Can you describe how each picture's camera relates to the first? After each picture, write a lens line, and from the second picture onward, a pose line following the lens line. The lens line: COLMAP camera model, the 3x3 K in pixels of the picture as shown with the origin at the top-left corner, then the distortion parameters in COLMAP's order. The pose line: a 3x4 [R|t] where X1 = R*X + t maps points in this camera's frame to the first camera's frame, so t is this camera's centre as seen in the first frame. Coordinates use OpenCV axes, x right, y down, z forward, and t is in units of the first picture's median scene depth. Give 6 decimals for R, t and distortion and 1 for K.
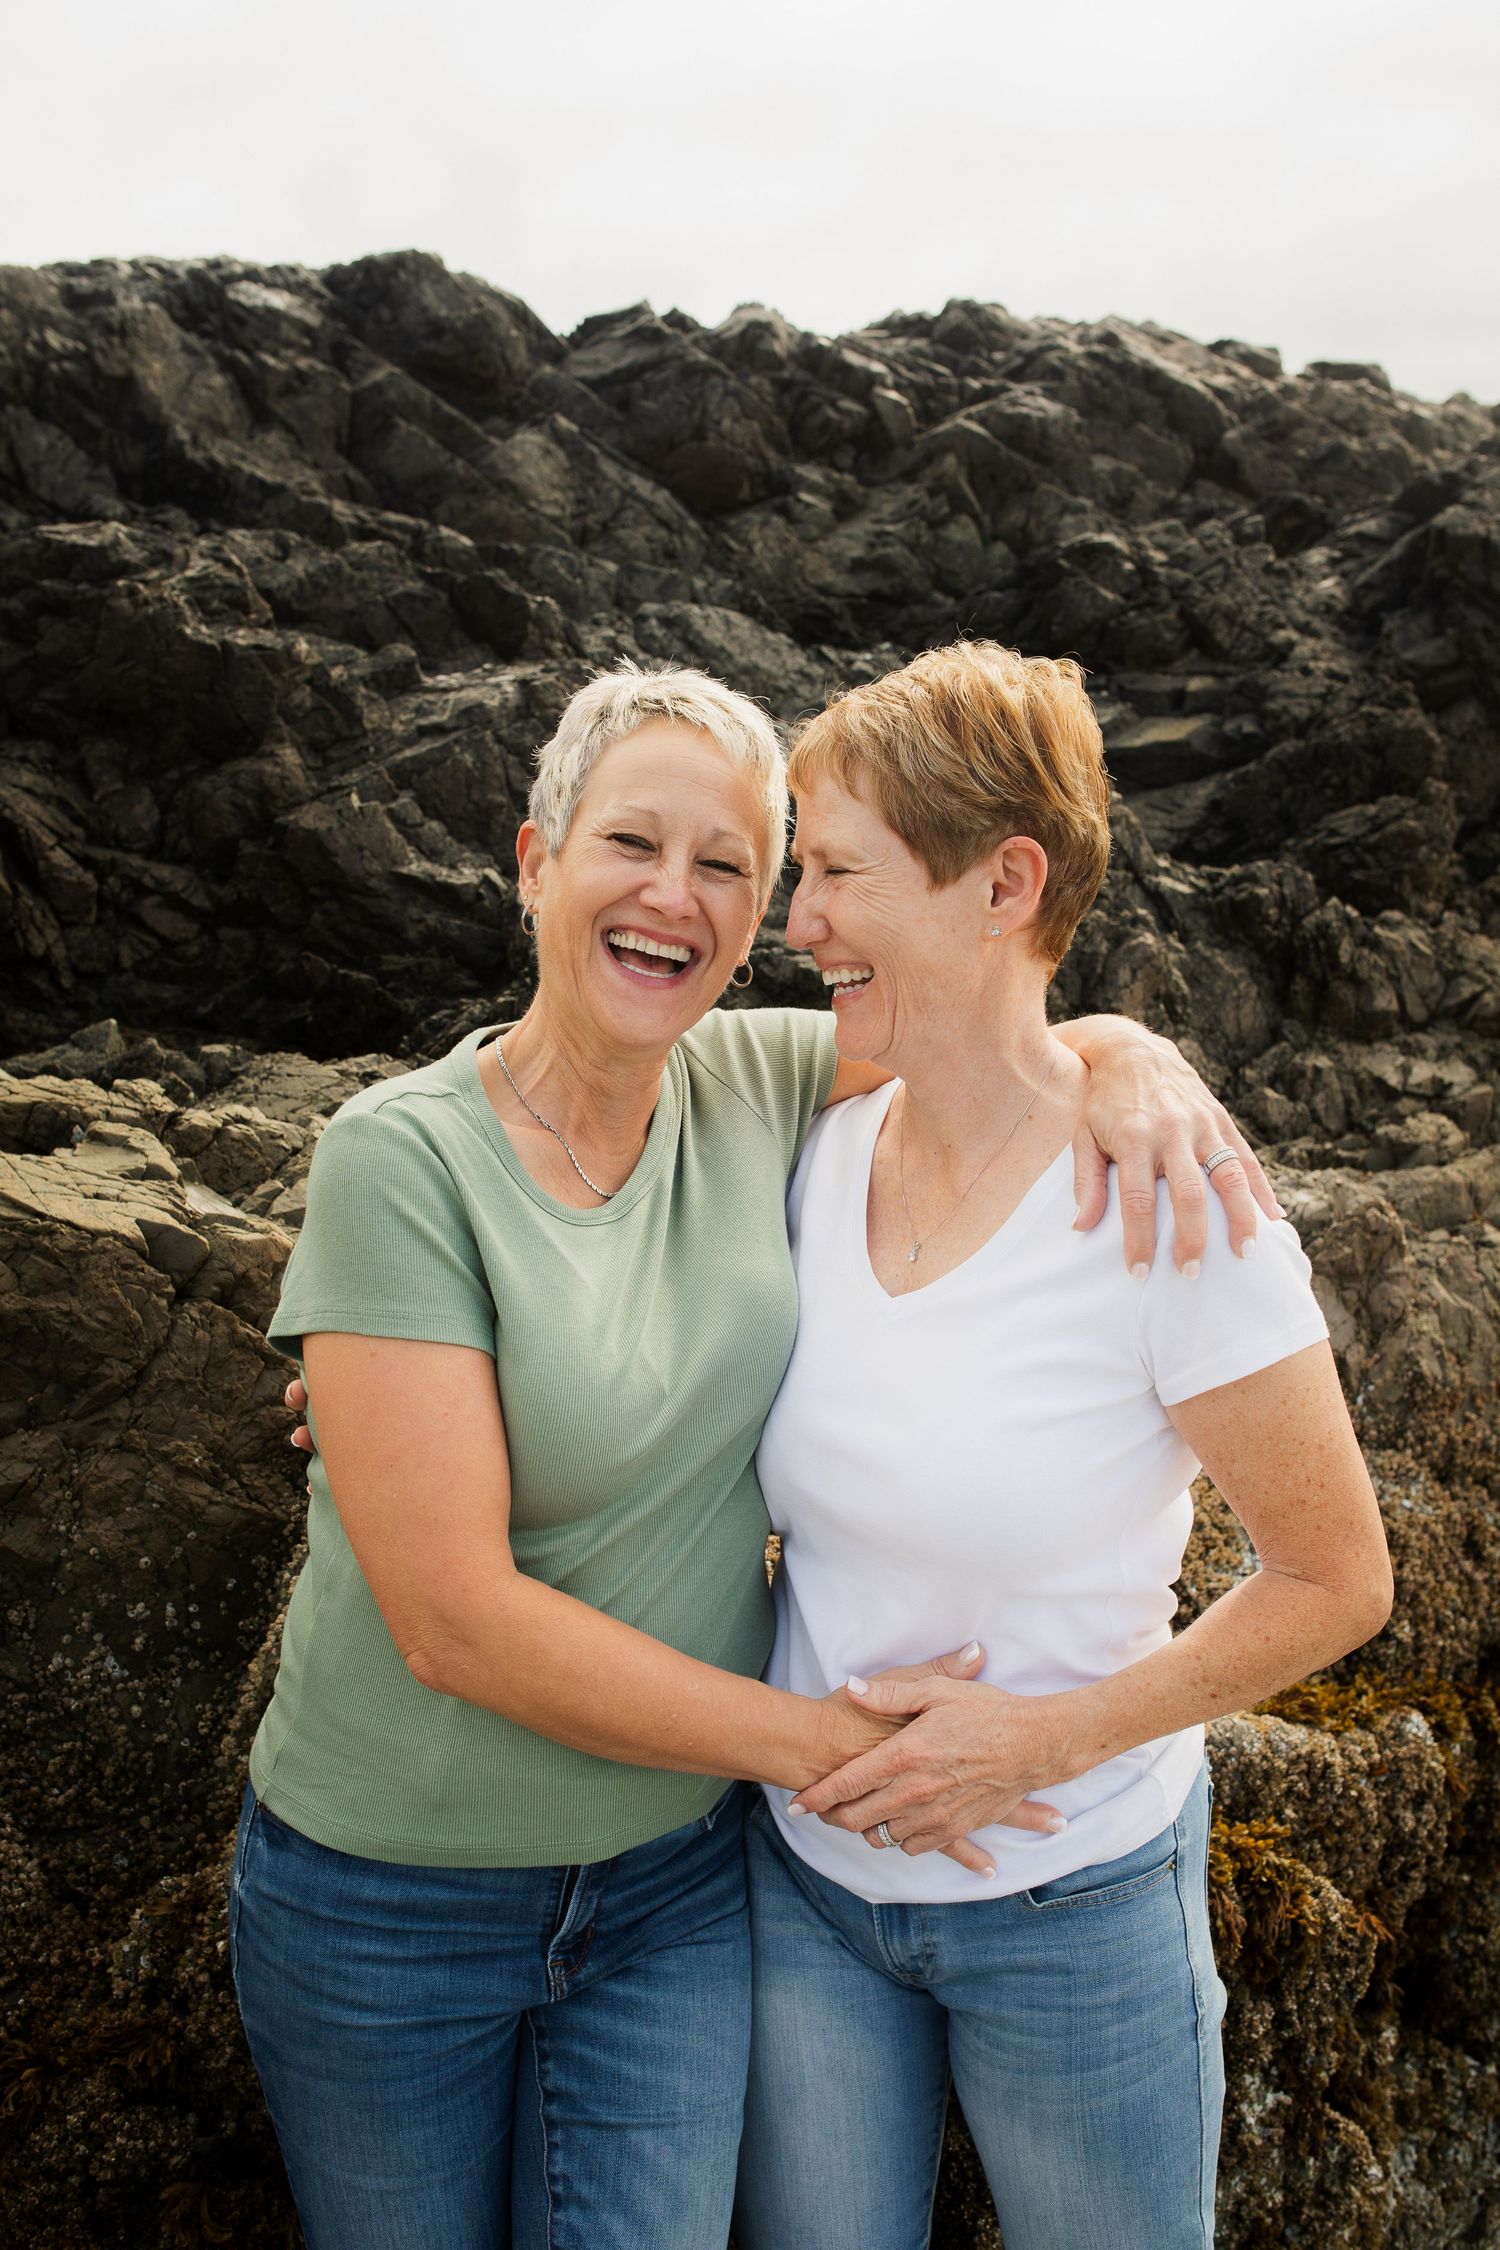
lens RADIAL K [[2097.0, 0, 752.3], [0, 2097.0, 1191.2], [0, 0, 1]] dist [-0.052439, 0.070502]
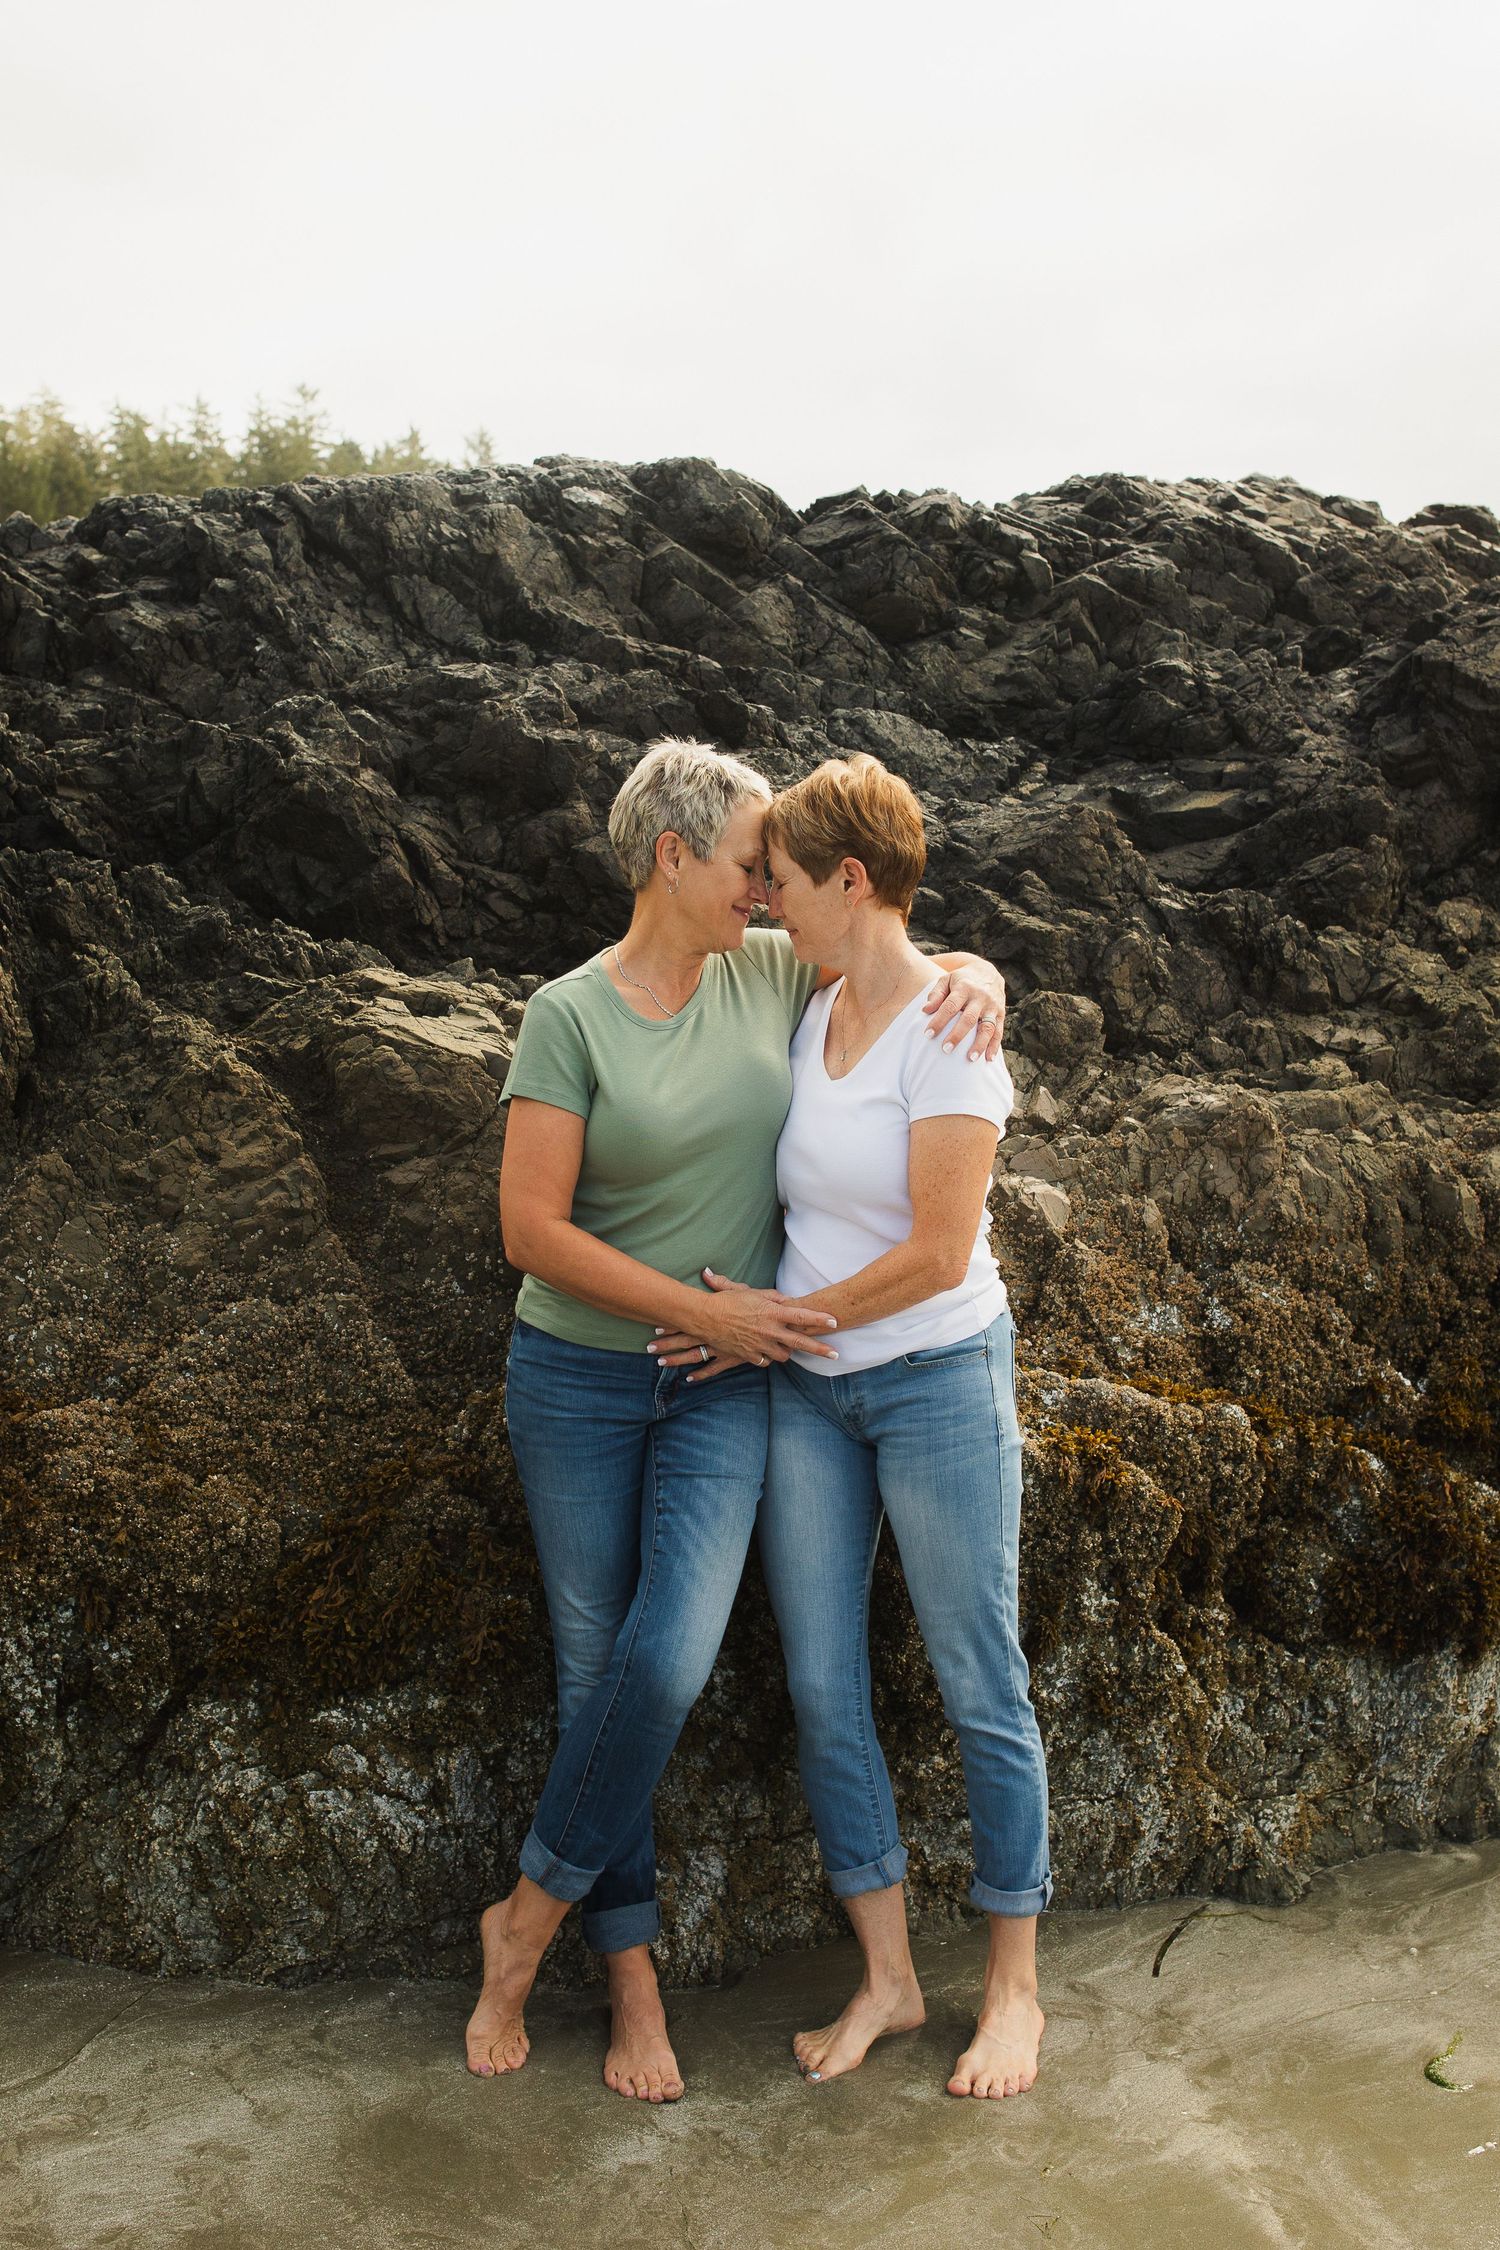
lens RADIAL K [[2227.1, 0, 750.0], [0, 2227.1, 1125.0], [0, 0, 1]] dist [-0.020713, 0.000581]
pose [[0.987633, 0.033378, -0.153191, 0.152402], [-0.044446, 0.996598, -0.069403, 0.127902], [0.150354, 0.075354, 0.985756, -0.563482]]
